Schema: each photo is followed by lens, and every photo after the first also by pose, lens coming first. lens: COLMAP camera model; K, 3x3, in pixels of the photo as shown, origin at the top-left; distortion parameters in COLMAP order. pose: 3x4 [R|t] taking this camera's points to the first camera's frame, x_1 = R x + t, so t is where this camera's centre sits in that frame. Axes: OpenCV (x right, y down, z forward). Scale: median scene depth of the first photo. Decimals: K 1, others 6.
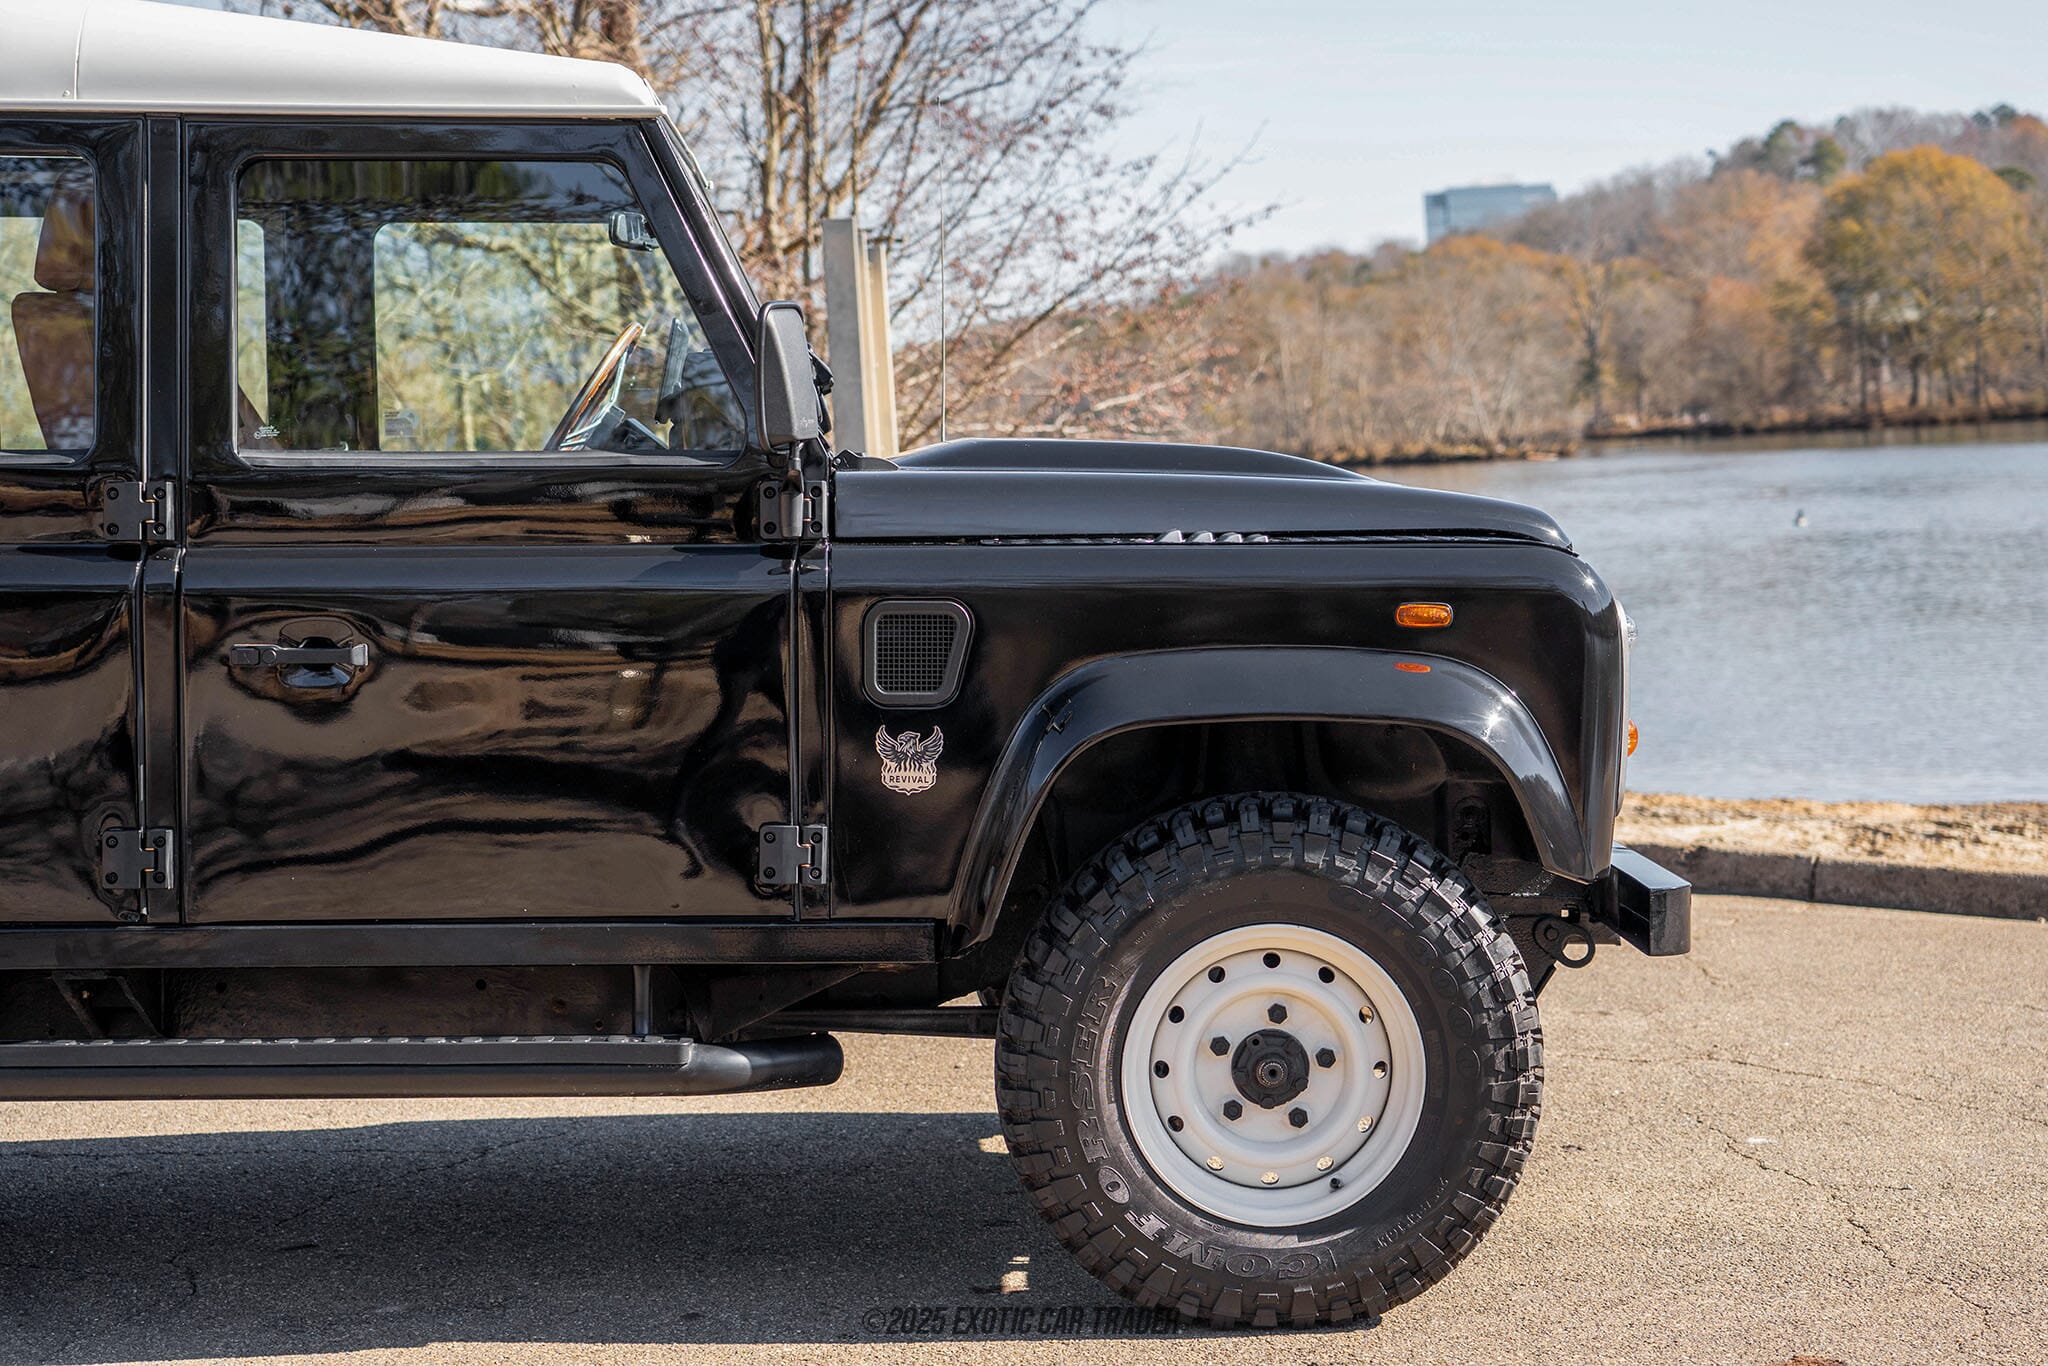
lens RADIAL K [[3411.2, 0, 1024.0], [0, 3411.2, 683.0], [0, 0, 1]] dist [-0.033615, -0.074723]
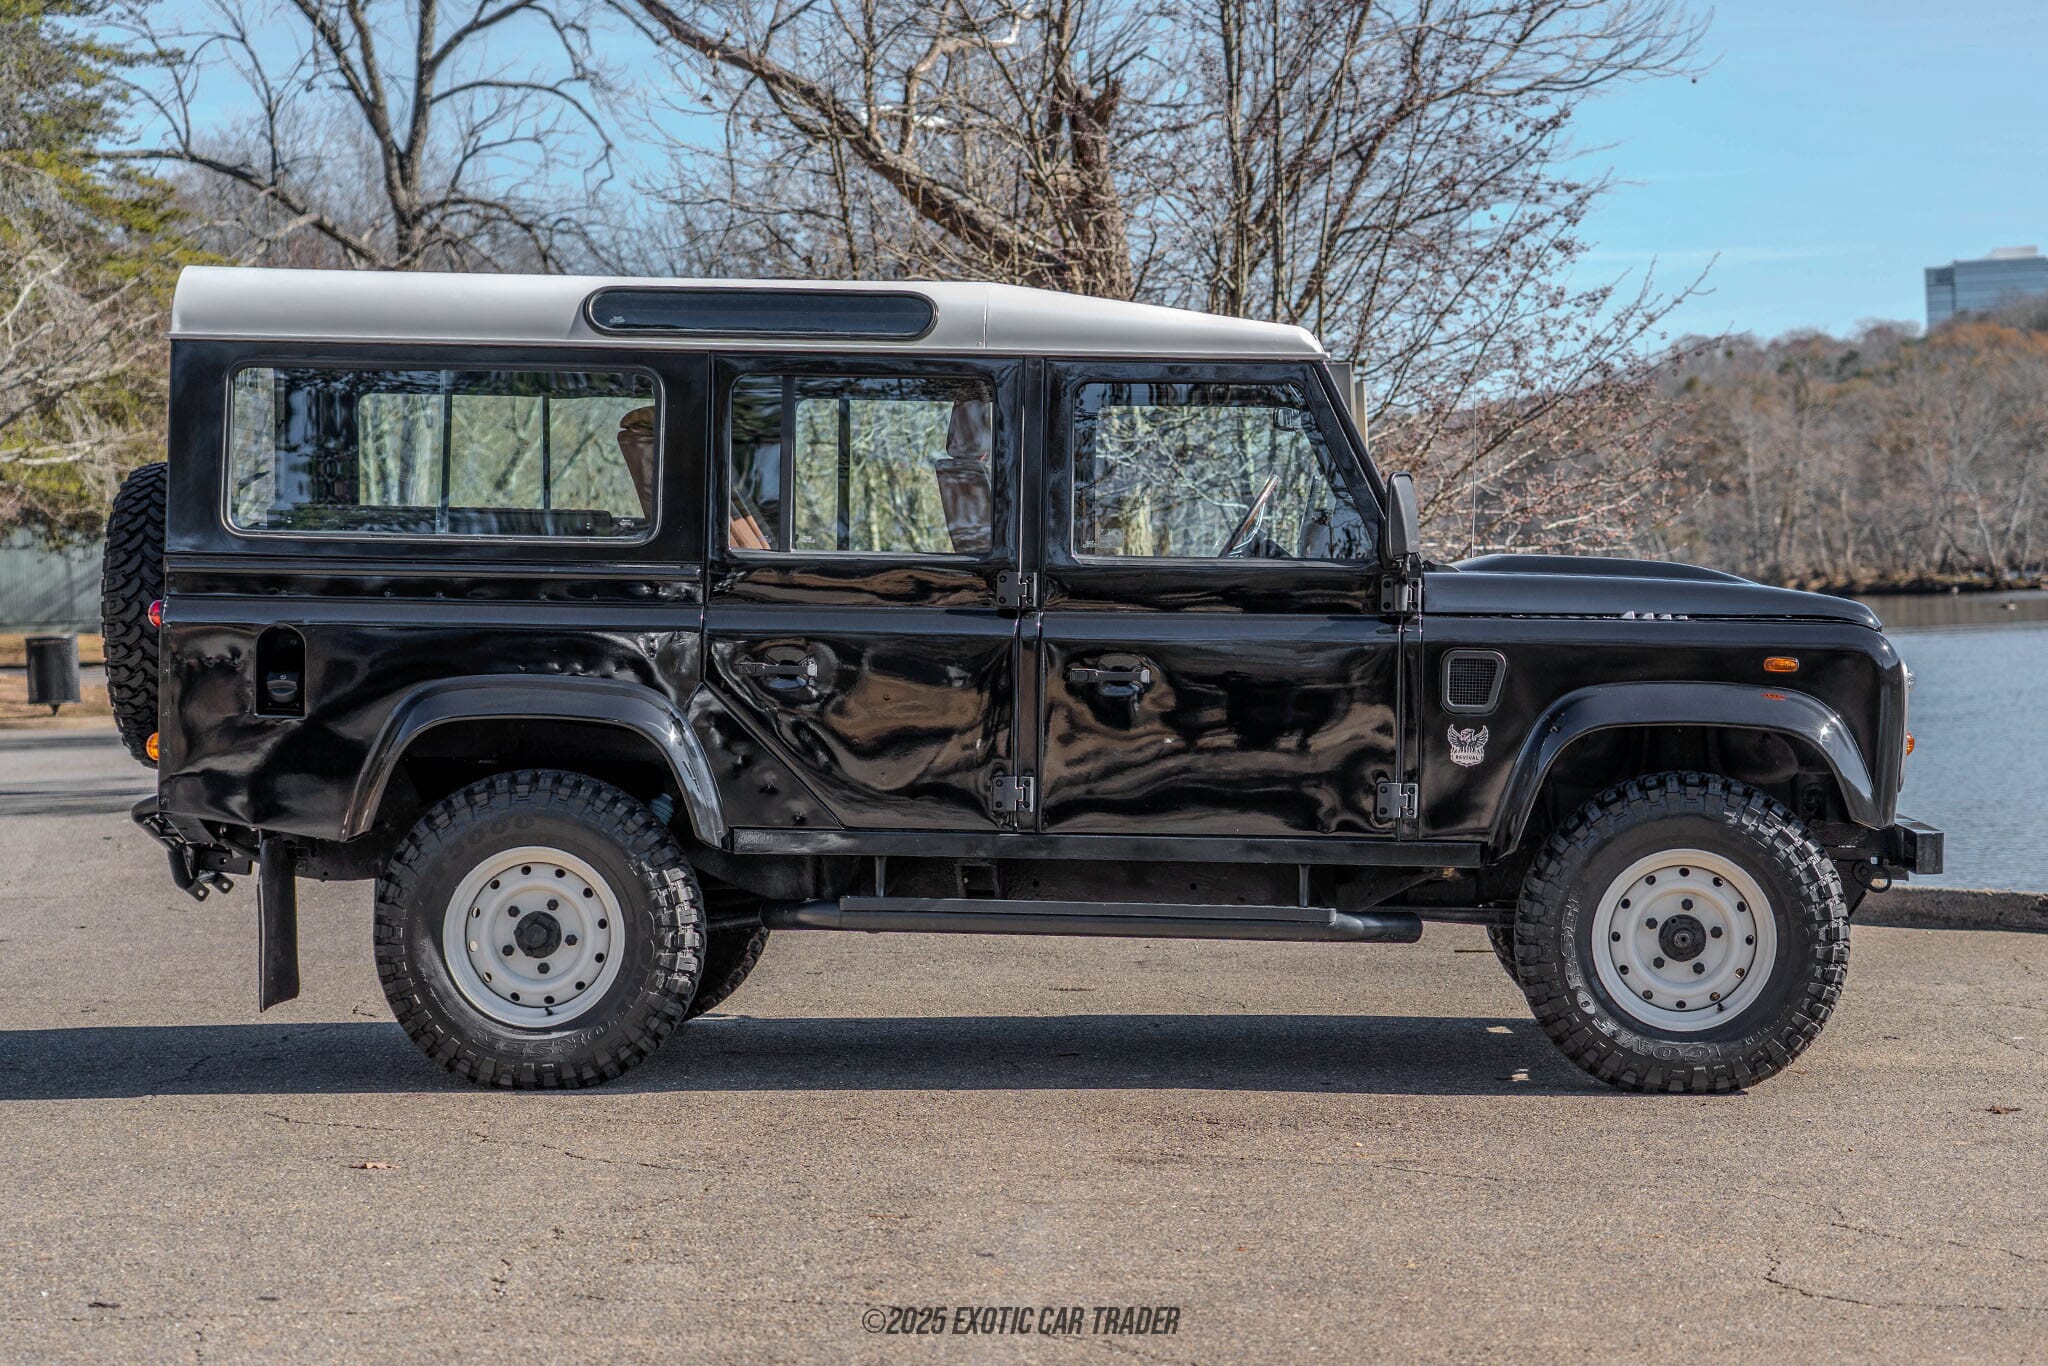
lens RADIAL K [[4906.4, 0, 1025.1], [0, 4906.4, 902.8], [0, 0, 1]] dist [-0.006338, 0.113194]
pose [[0.997111, 0.019439, -0.073434, -0.070467], [-0.019516, 0.999809, -0.000326, 0.102396], [0.073414, 0.001758, 0.997300, -1.384500]]
